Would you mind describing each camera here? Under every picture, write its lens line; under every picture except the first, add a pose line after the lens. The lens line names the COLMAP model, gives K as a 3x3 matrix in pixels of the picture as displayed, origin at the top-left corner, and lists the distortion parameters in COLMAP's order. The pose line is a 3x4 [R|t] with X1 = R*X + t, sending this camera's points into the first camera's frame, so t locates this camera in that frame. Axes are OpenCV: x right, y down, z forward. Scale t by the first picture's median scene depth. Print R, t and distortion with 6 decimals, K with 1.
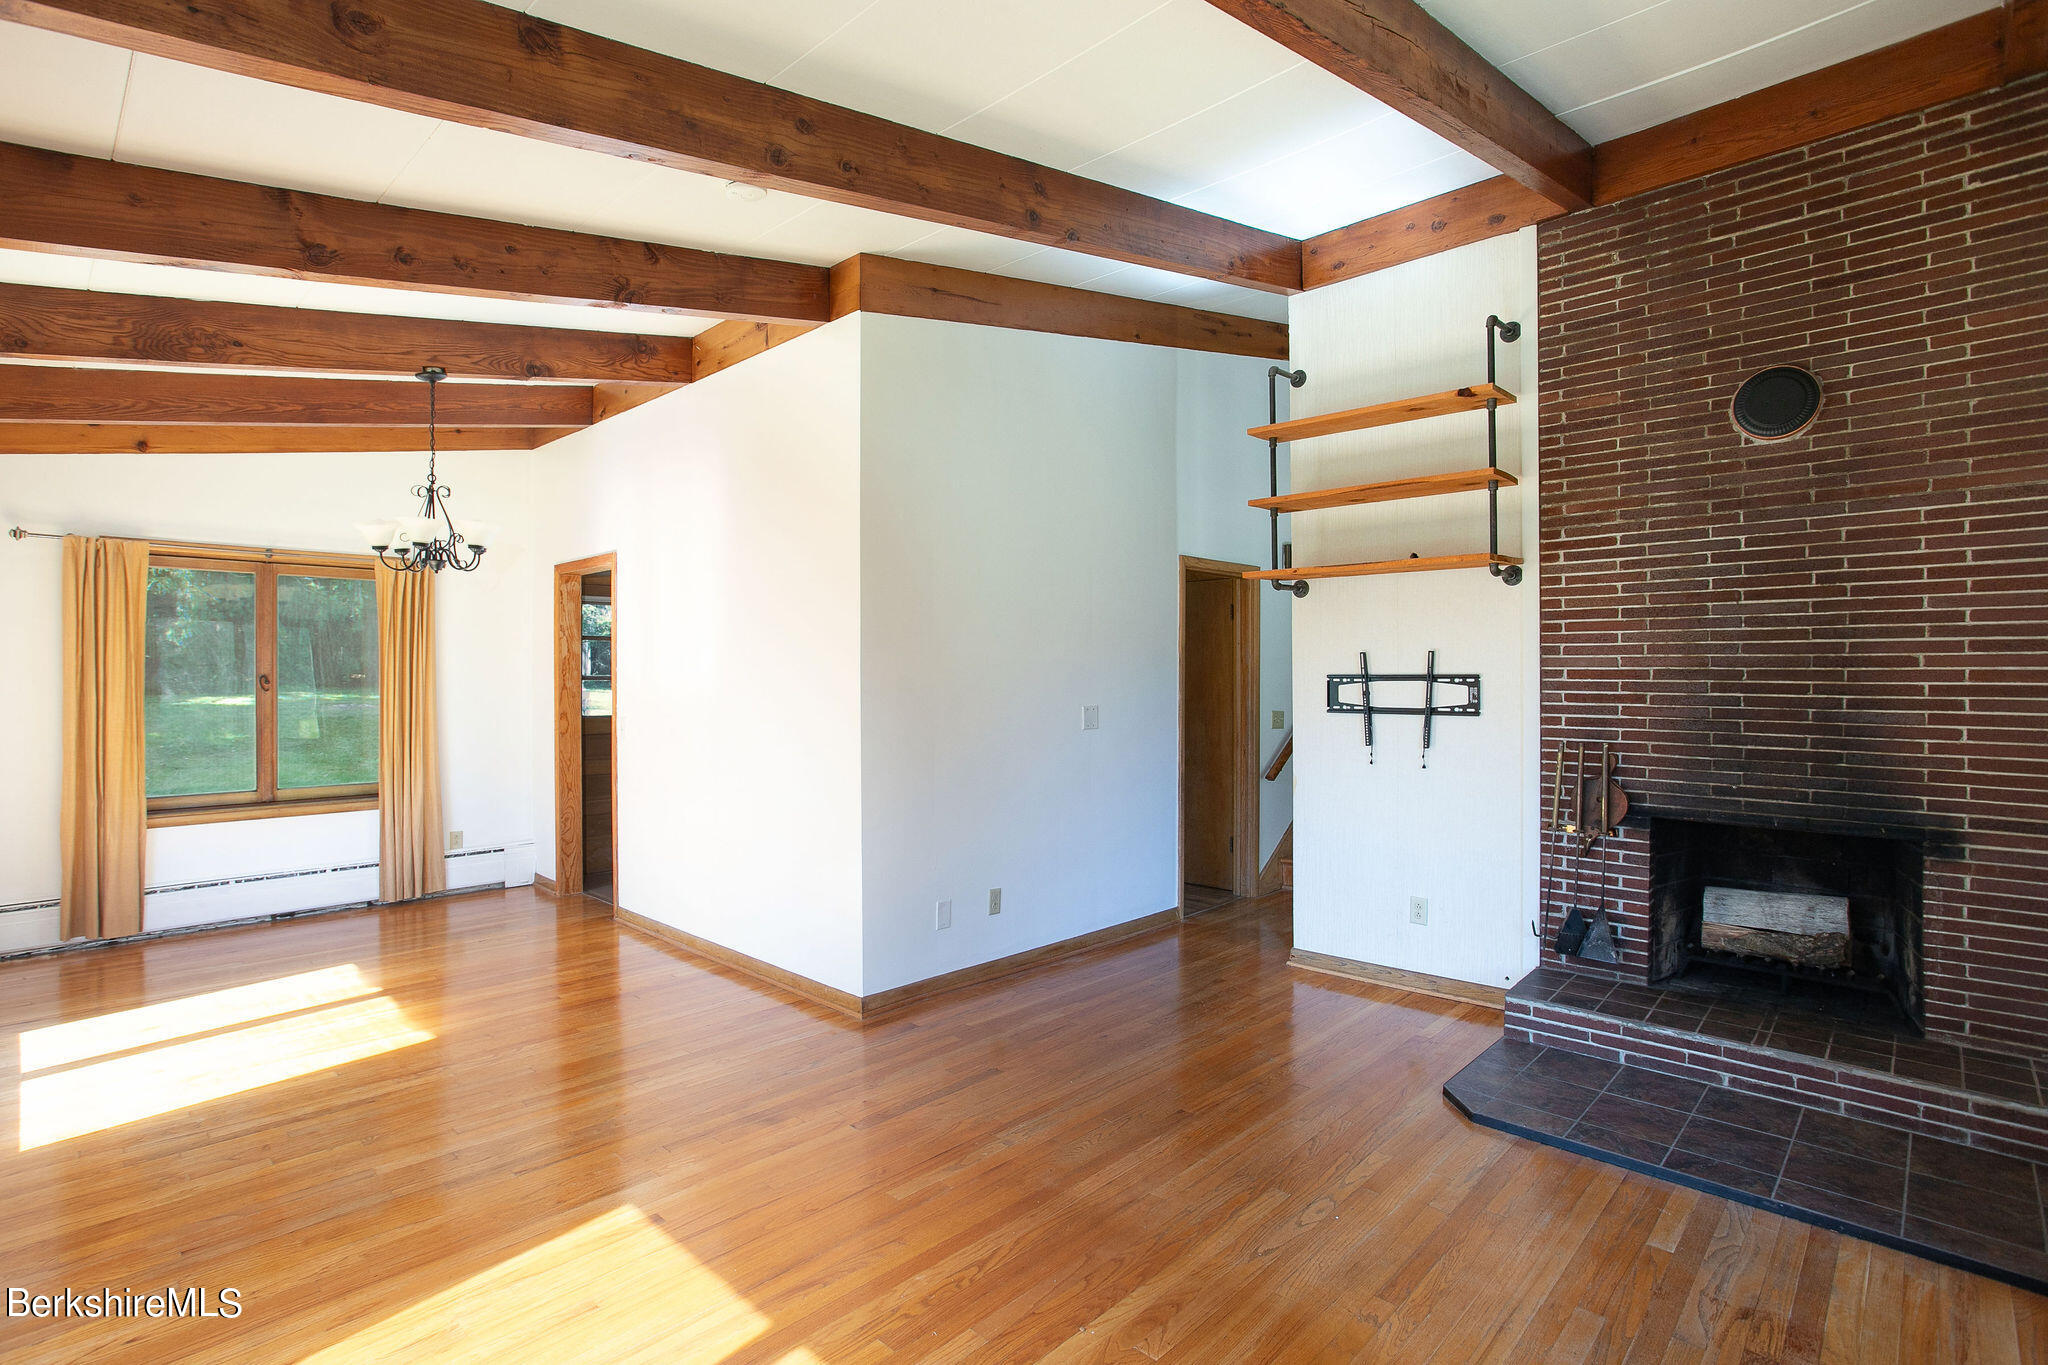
lens RADIAL K [[987.4, 0, 1012.0], [0, 987.4, 678.7], [0, 0, 1]] dist [-0.052183, 0.026158]
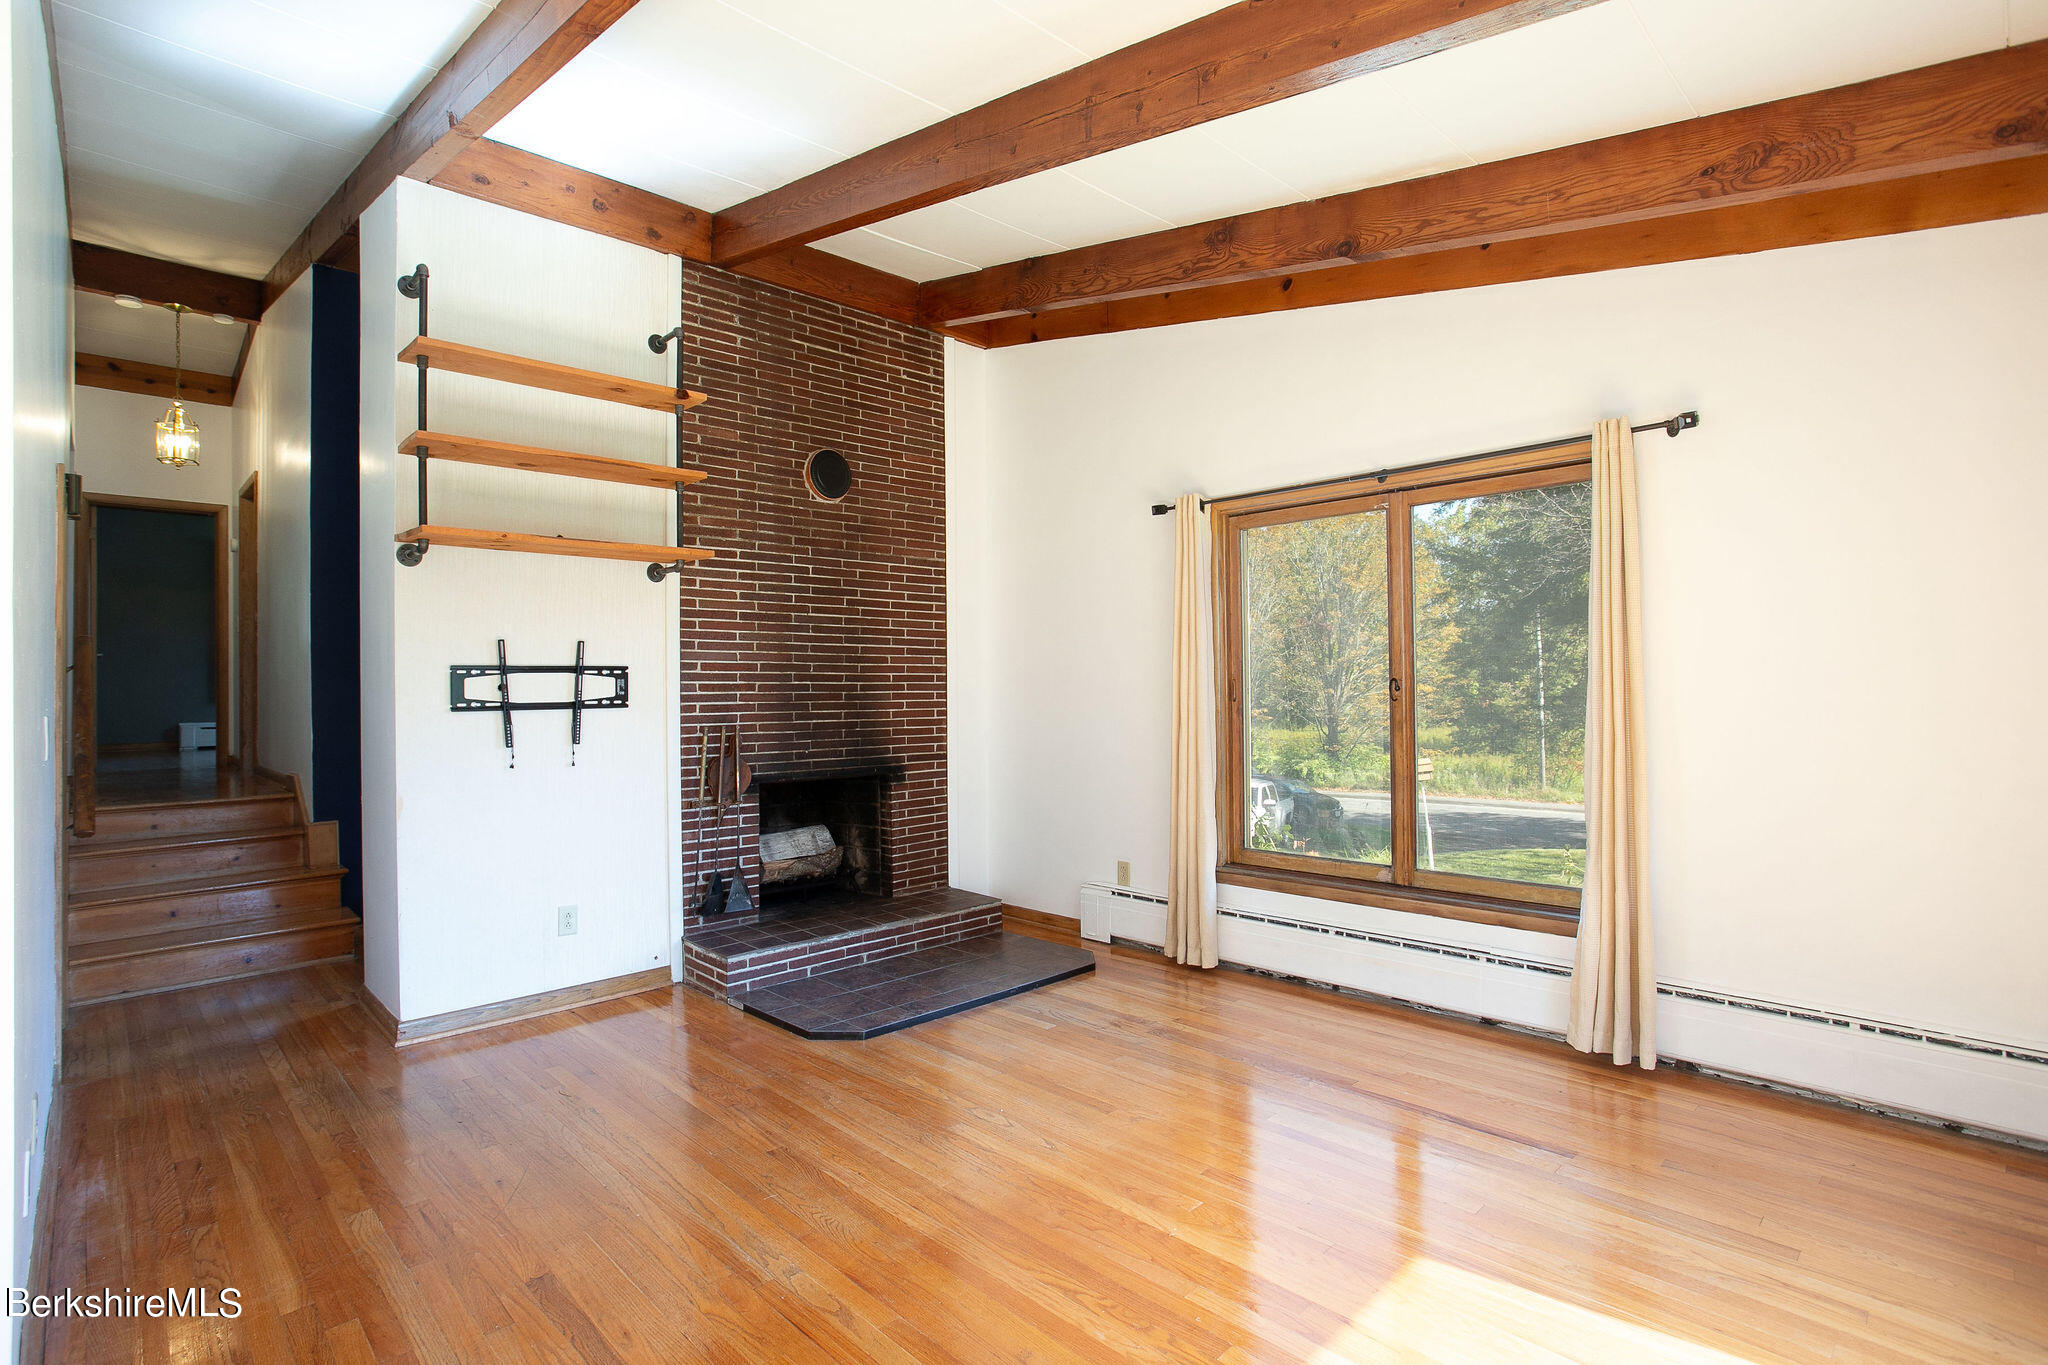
lens RADIAL K [[987.4, 0, 1012.0], [0, 987.4, 678.7], [0, 0, 1]] dist [-0.052183, 0.026158]
pose [[0.041258, 0.012441, 0.999071, -0.559240], [0.018209, 0.999747, -0.013202, 0.031449], [-0.998983, 0.018736, 0.041021, 0.606500]]
